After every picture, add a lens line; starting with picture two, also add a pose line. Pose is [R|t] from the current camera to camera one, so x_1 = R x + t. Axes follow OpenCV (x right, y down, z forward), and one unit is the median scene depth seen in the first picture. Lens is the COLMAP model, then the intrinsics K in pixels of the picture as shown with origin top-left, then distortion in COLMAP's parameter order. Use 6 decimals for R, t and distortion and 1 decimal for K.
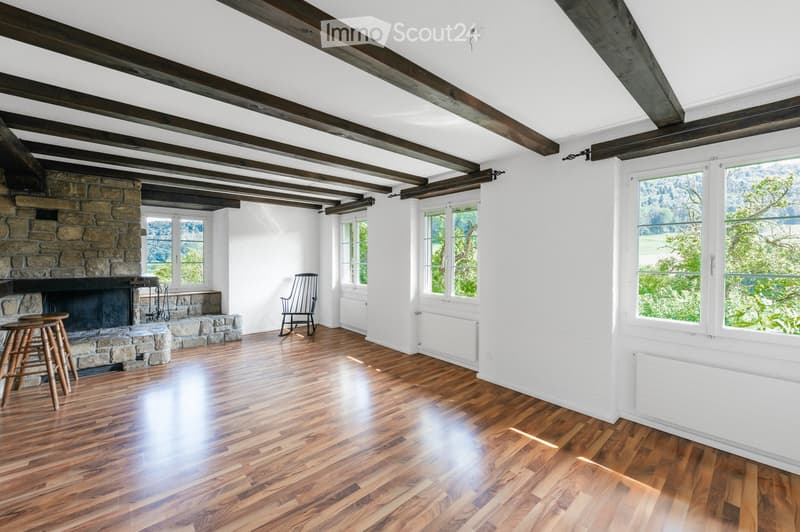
lens RADIAL K [[322.4, 0, 403.2], [0, 322.4, 261.3], [0, 0, 1]] dist [0.002921, 0.000023]
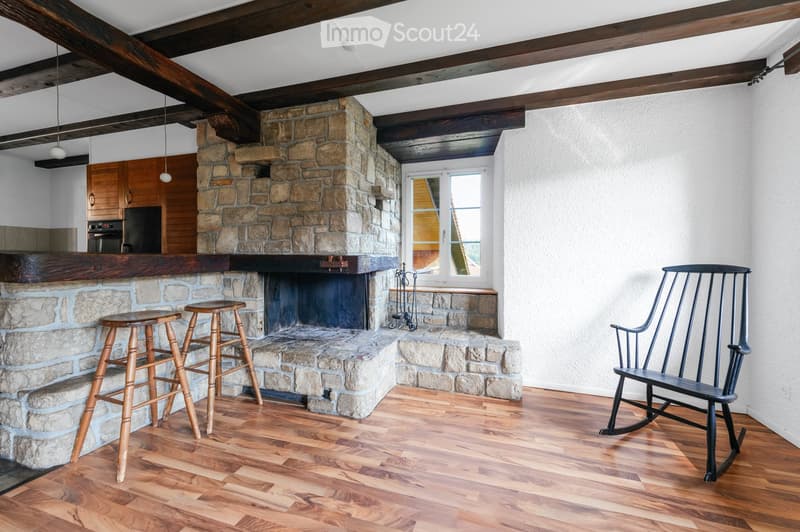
lens RADIAL K [[322.4, 0, 401.5], [0, 322.4, 254.8], [0, 0, 1]] dist [0.002921, 0.000023]
pose [[0.516233, 0.003827, -0.856440, -0.205611], [-0.013846, 0.999897, -0.003877, 0.039149], [0.856336, 0.013860, 0.516232, 0.659724]]
